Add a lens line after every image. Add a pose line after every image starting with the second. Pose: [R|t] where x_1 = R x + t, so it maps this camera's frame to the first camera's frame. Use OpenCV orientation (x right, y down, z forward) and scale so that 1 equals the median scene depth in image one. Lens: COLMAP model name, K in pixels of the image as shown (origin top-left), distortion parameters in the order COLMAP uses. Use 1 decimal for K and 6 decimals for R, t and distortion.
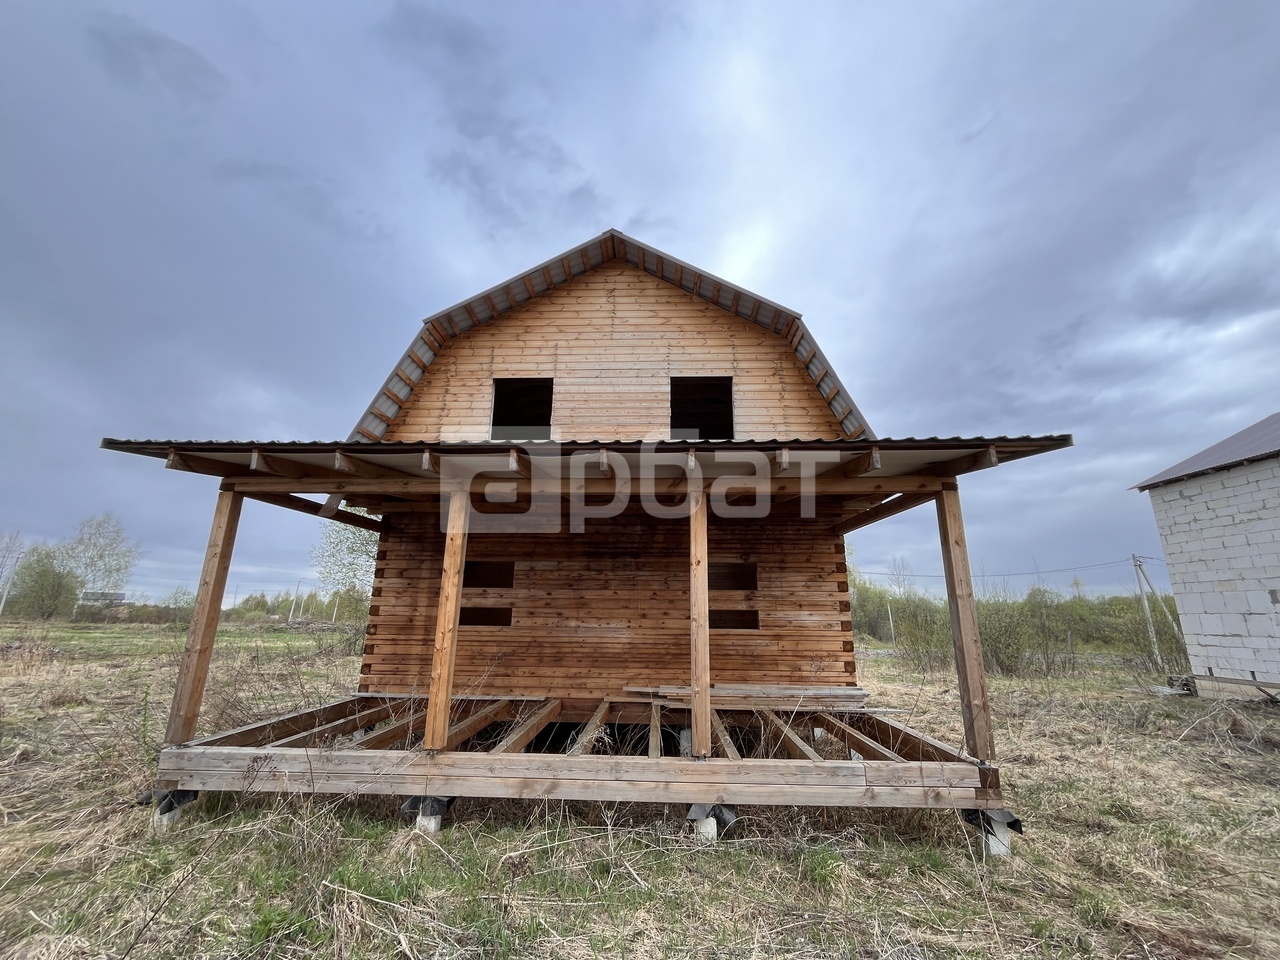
lens RADIAL K [[516.3, 0, 640.0], [0, 516.3, 480.0], [0, 0, 1]] dist [0.000669, -0.000113]
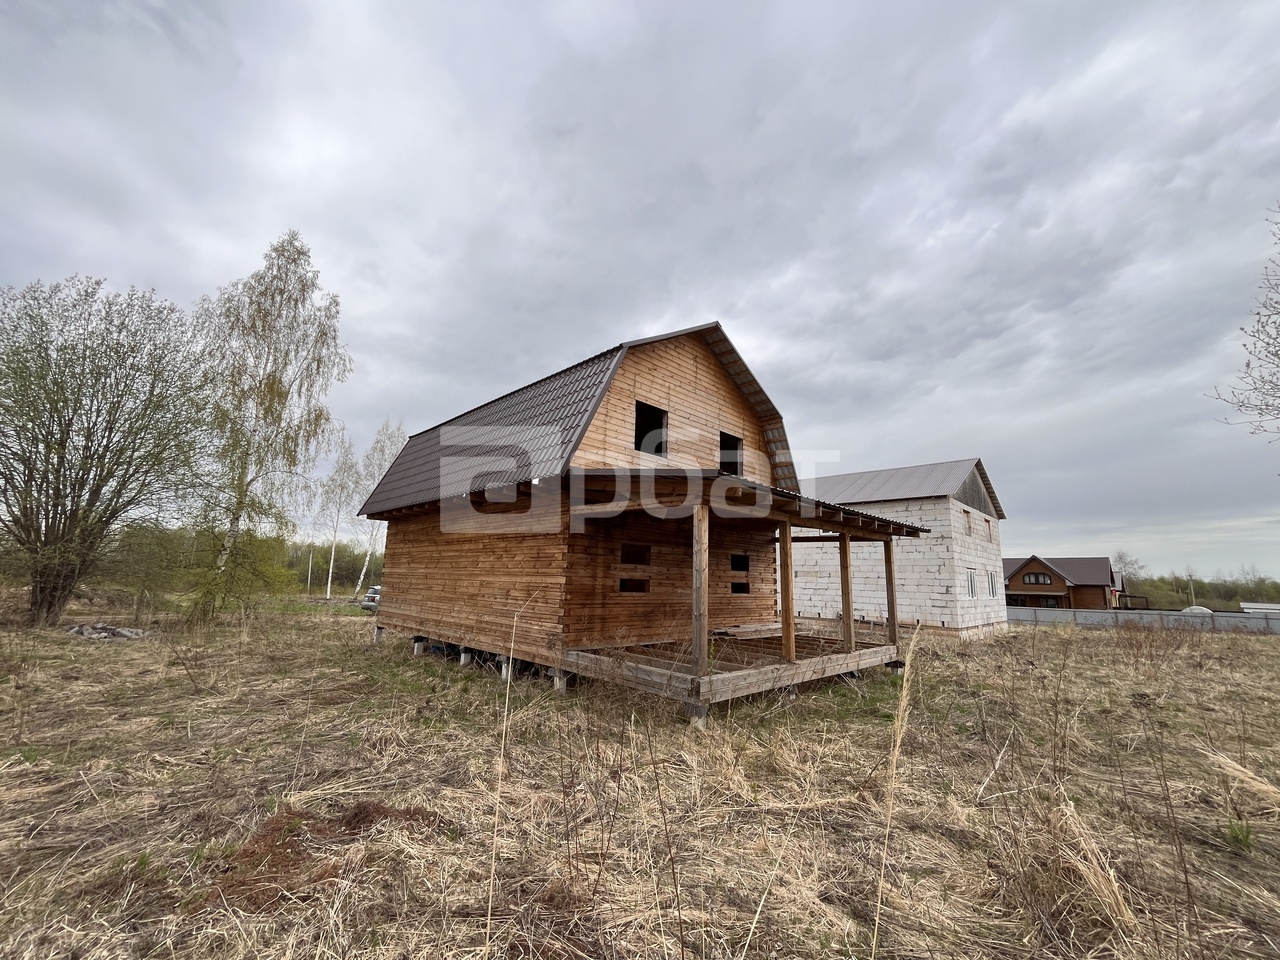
lens RADIAL K [[516.3, 0, 640.0], [0, 516.3, 480.0], [0, 0, 1]] dist [0.000669, -0.000113]
pose [[0.679724, 0.151445, 0.717663, -1.314073], [-0.208660, 0.977949, -0.008743, 0.004439], [-0.703162, -0.143805, 0.696336, 0.095403]]
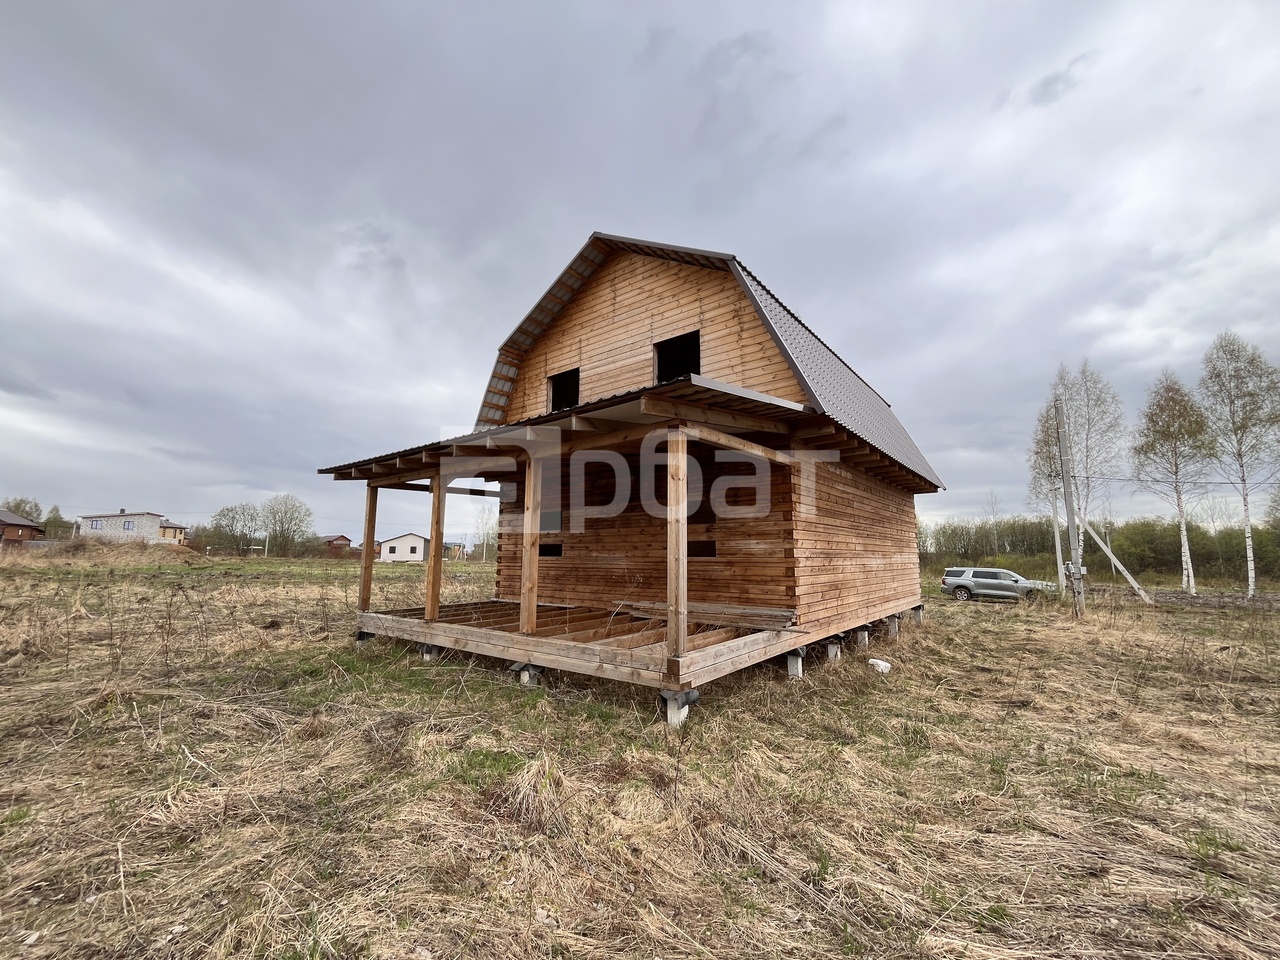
lens RADIAL K [[516.3, 0, 640.0], [0, 516.3, 480.0], [0, 0, 1]] dist [0.000669, -0.000113]
pose [[0.808905, -0.096440, -0.579976, 0.754577], [0.159045, 0.985570, 0.057941, 0.030850], [0.566019, -0.139111, 0.812571, 0.011064]]
